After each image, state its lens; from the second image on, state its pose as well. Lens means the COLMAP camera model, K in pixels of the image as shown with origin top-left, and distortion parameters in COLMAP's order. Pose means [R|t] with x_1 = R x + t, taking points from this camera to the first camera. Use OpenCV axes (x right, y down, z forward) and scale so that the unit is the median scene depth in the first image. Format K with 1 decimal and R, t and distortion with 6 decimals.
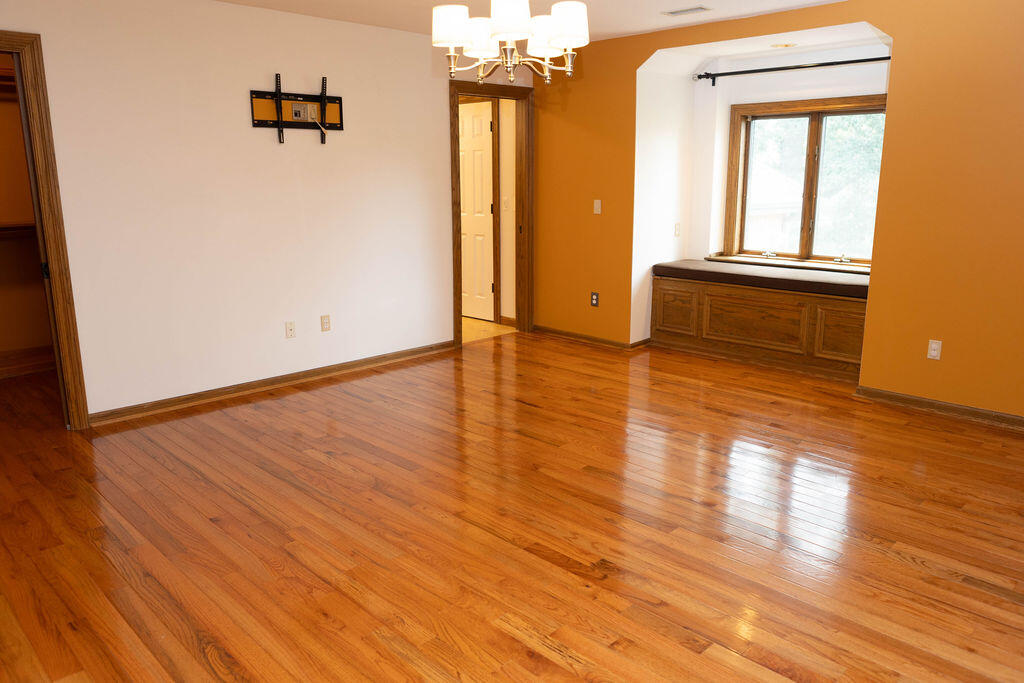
lens RADIAL K [[703.0, 0, 499.0], [0, 703.0, 339.2], [0, 0, 1]] dist [-0.008702, -0.004024]
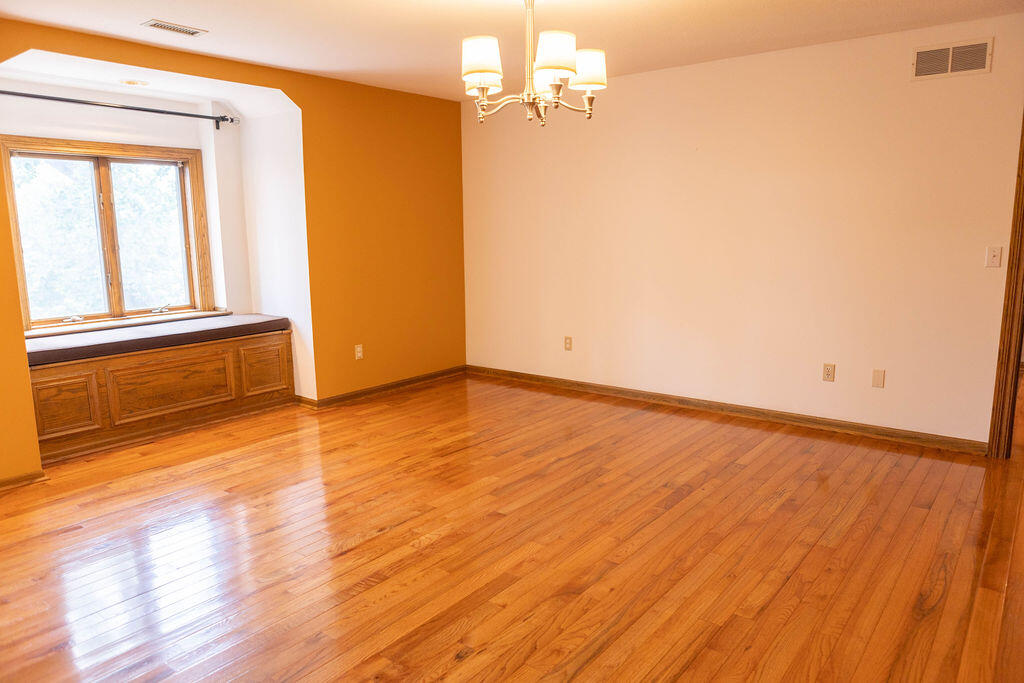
lens RADIAL K [[703.0, 0, 499.0], [0, 703.0, 339.2], [0, 0, 1]] dist [-0.008702, -0.004024]
pose [[-0.102994, -0.152702, 0.982891, -0.585340], [0.241724, 0.954681, 0.173649, -0.144933], [-0.964864, 0.255473, -0.061415, 0.683219]]
